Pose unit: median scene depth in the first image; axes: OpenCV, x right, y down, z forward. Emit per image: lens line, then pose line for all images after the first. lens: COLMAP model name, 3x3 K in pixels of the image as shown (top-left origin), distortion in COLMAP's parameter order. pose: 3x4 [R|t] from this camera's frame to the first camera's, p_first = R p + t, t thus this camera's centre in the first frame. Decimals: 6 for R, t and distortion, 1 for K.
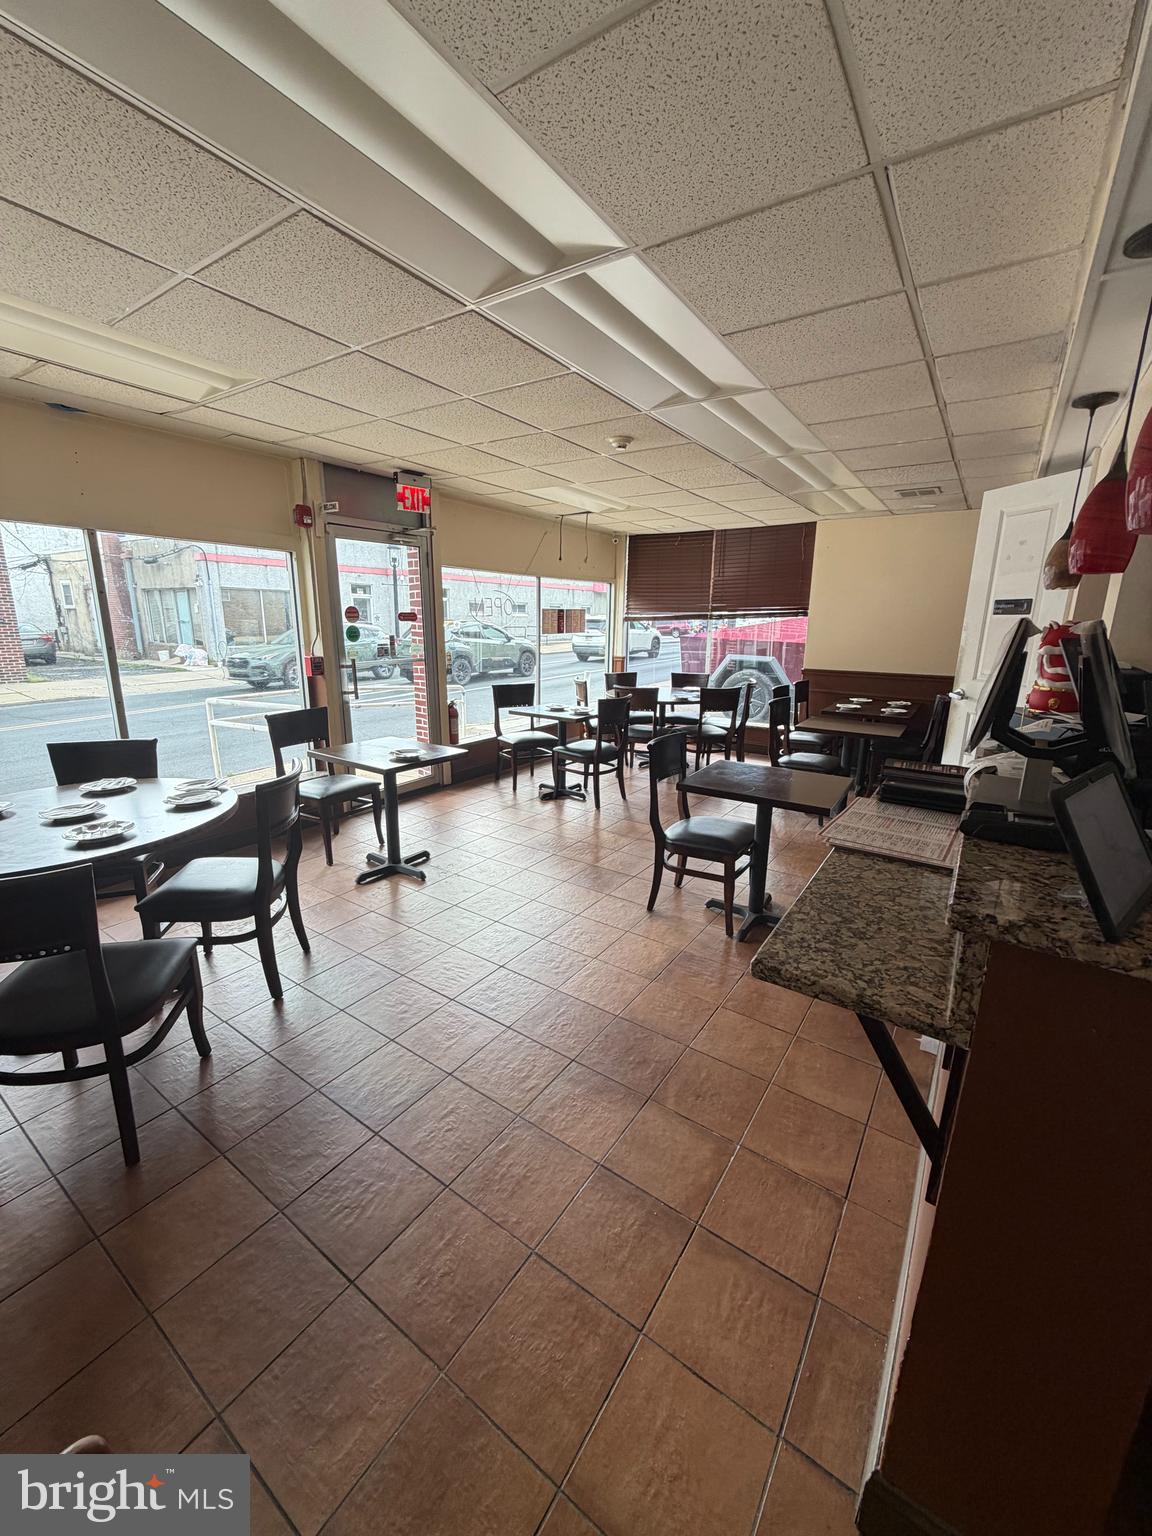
lens RADIAL K [[611.0, 0, 576.0], [0, 611.0, 768.0], [0, 0, 1]] dist [-0.000971, 0.000171]
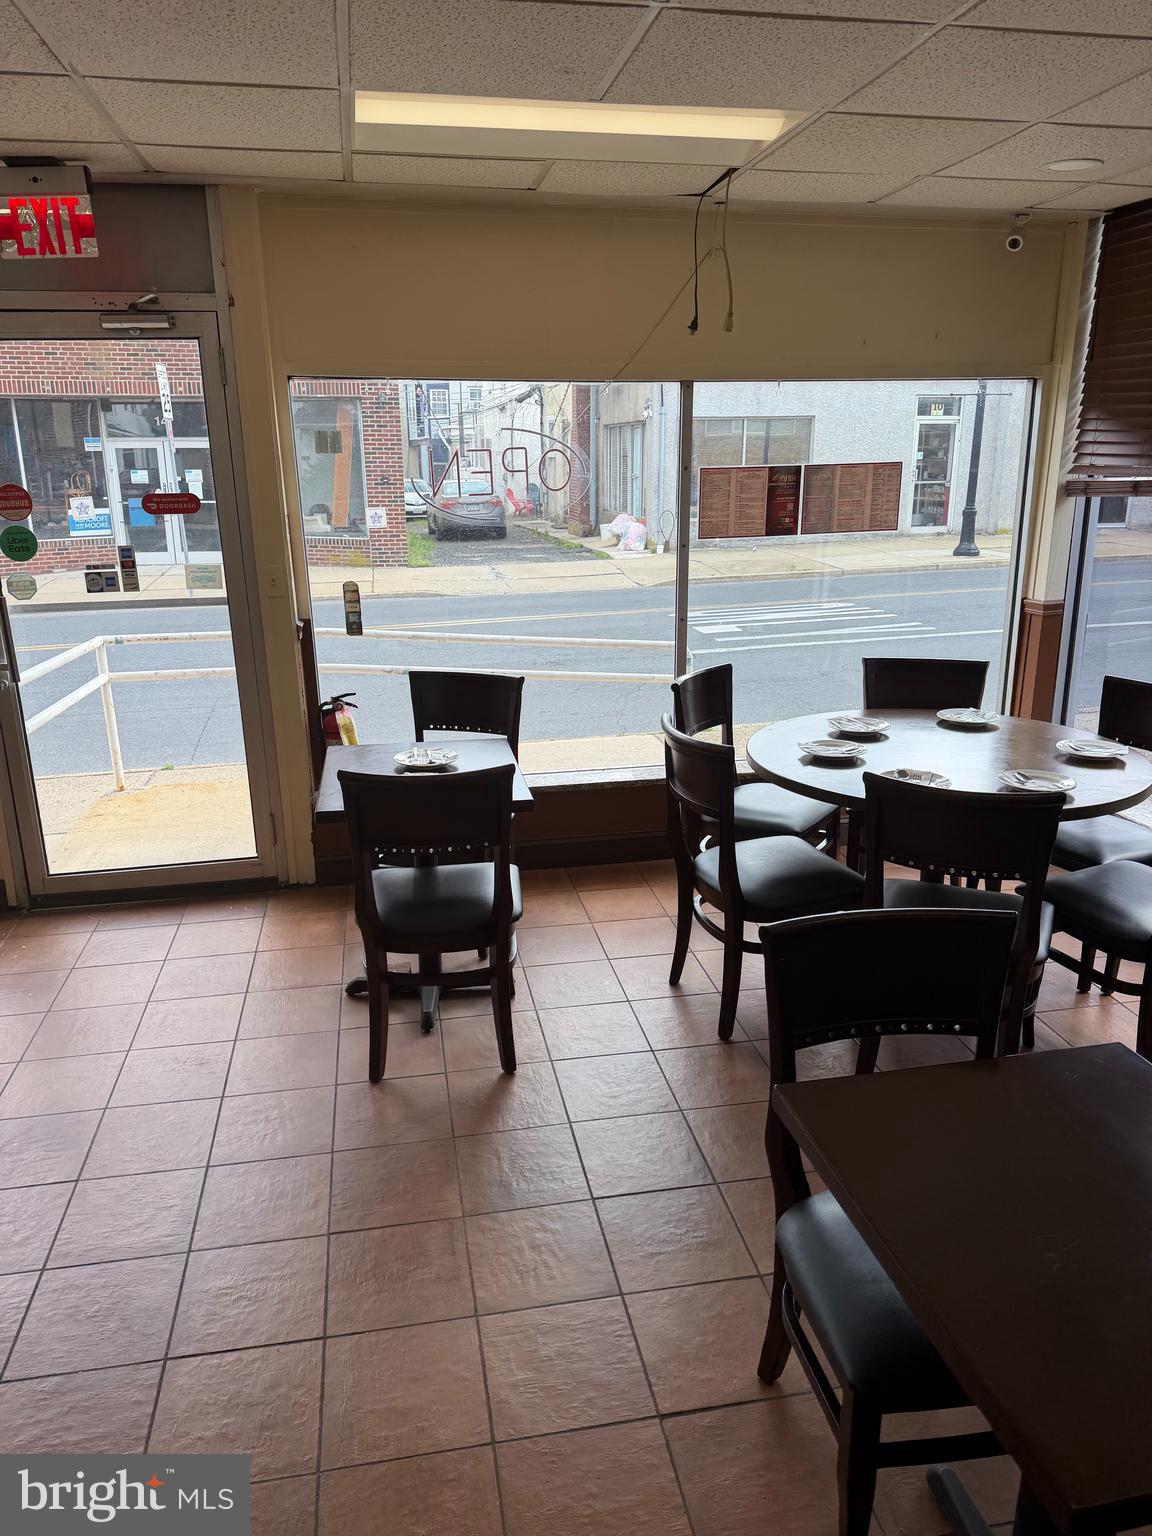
lens RADIAL K [[1079.3, 0, 576.0], [0, 1079.3, 768.0], [0, 0, 1]] dist [0.036434, -0.002181]
pose [[0.683239, 0.184007, -0.706630, 0.336232], [-0.155430, 0.982199, 0.105481, -0.121899], [0.713461, 0.037763, 0.699677, 0.429946]]
